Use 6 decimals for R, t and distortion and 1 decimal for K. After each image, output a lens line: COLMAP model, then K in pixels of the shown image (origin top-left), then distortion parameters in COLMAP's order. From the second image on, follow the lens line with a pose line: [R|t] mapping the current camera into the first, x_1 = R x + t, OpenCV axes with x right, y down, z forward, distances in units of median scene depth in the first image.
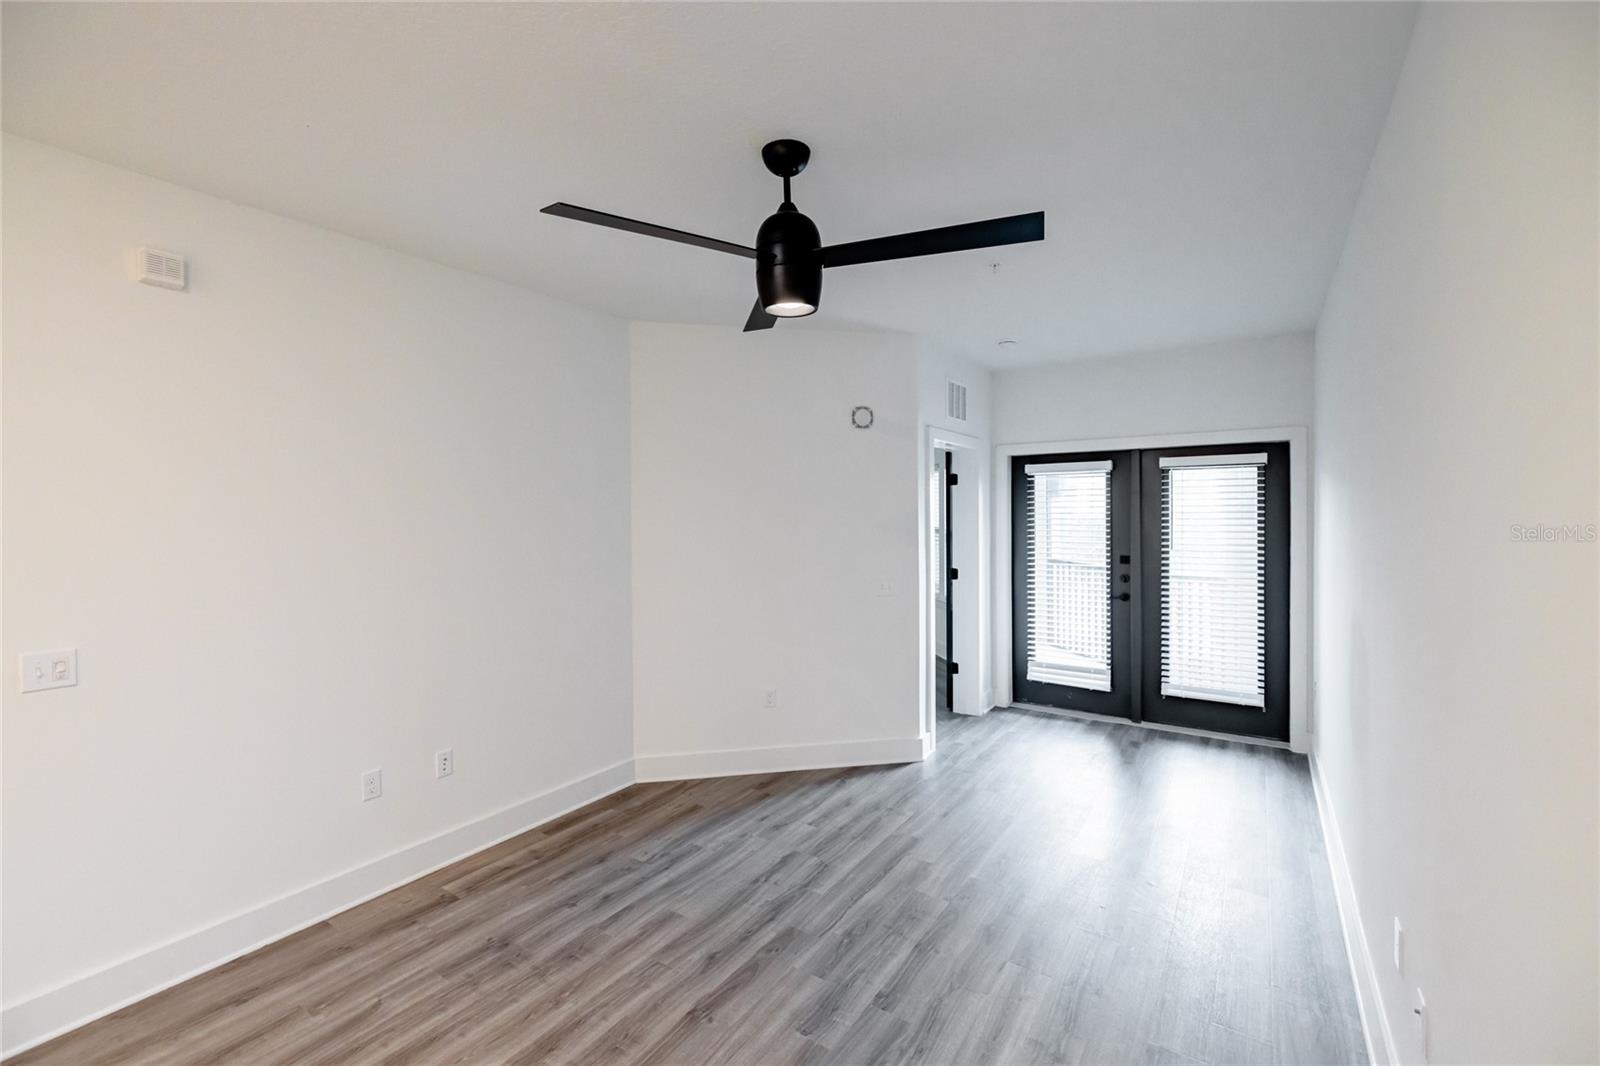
lens RADIAL K [[675.2, 0, 797.3], [0, 675.2, 518.7], [0, 0, 1]] dist [-0.000601, 0.000036]
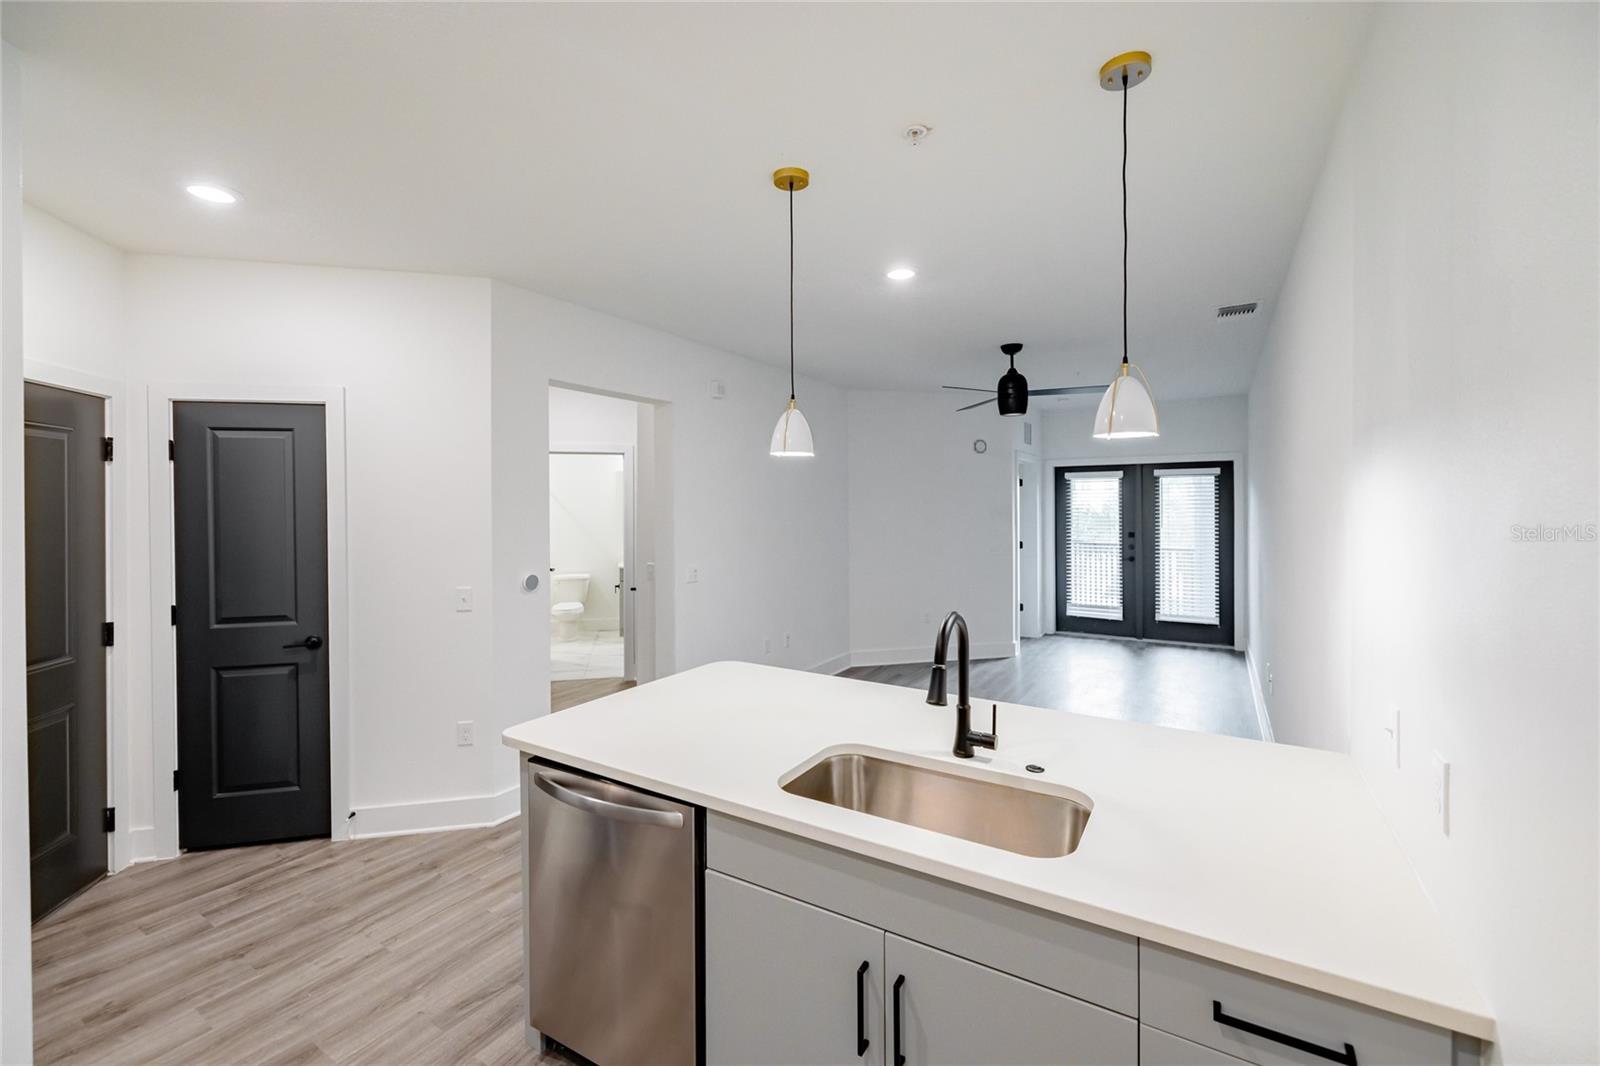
lens RADIAL K [[674.7, 0, 793.8], [0, 674.7, 508.4], [0, 0, 1]] dist [-0.002357, -0.000271]
pose [[0.999210, -0.001306, 0.039711, -0.365749], [0.001505, 0.999986, -0.004980, 0.006667], [-0.039704, 0.005036, 0.999199, -0.538391]]
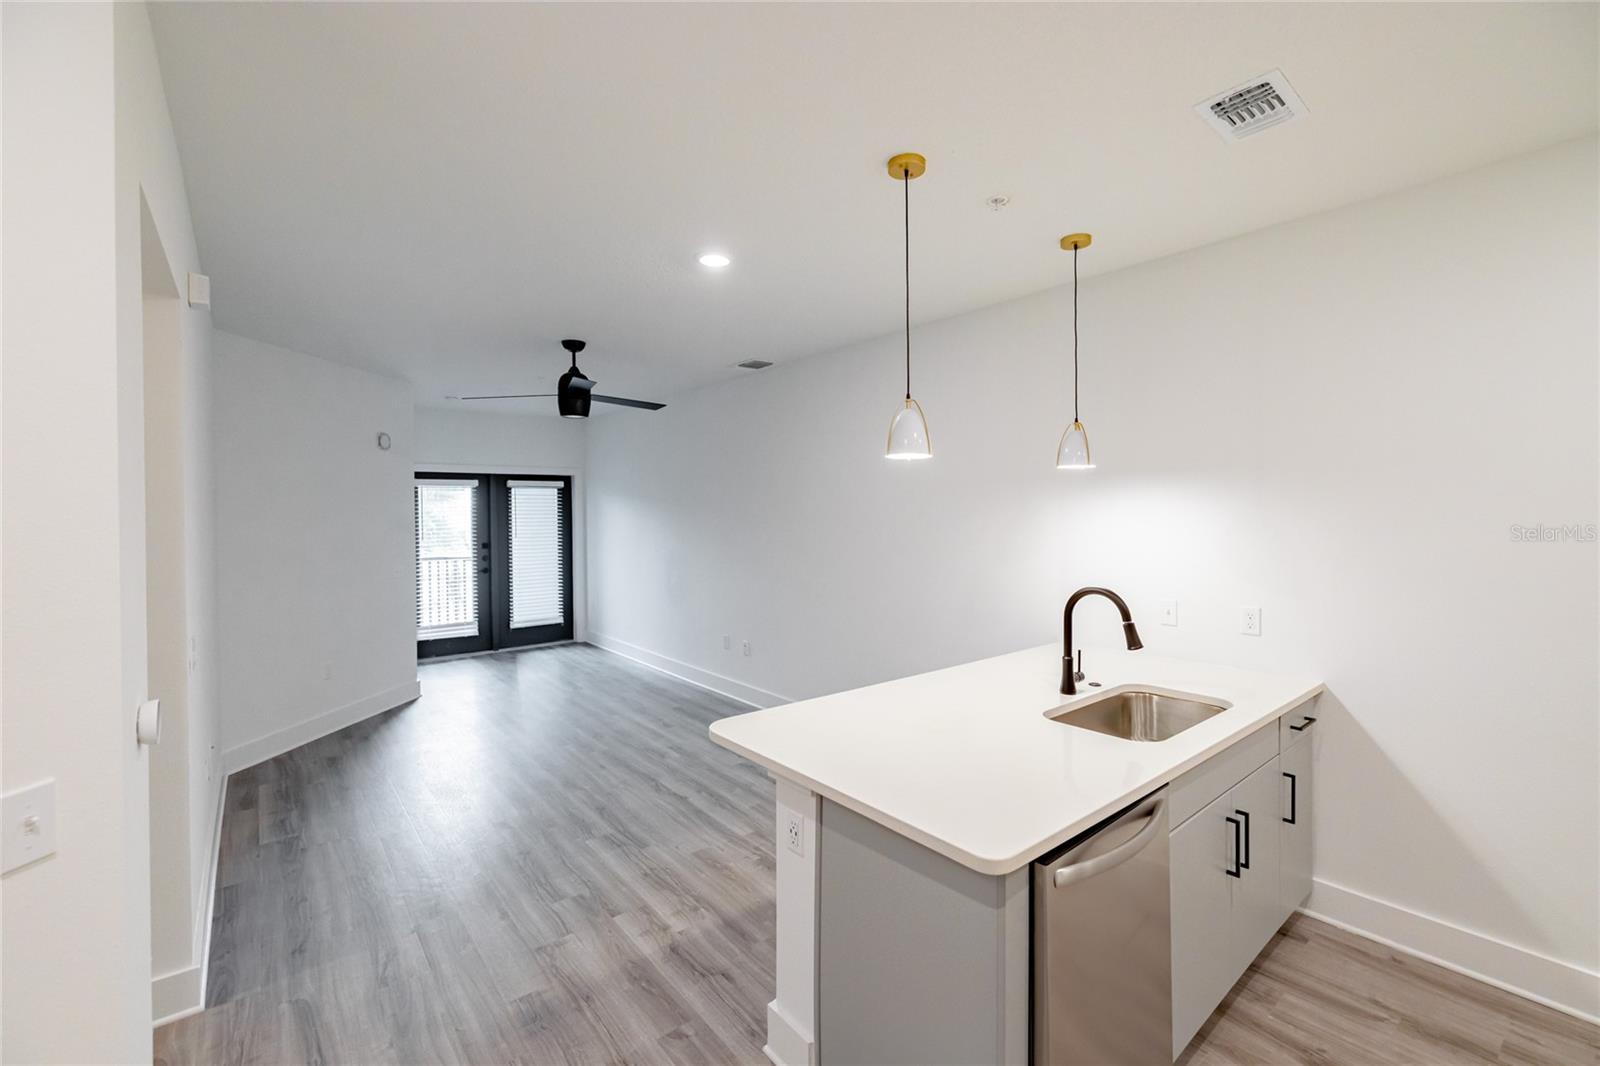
lens RADIAL K [[686.2, 0, 800.0], [0, 686.2, 533.0], [0, 0, 1]] dist [0.000195, 0.000000]
pose [[0.288047, -0.027500, 0.957221, -0.816938], [0.015078, 0.999594, 0.024180, 0.005143], [-0.957498, 0.007468, 0.288345, -0.125186]]
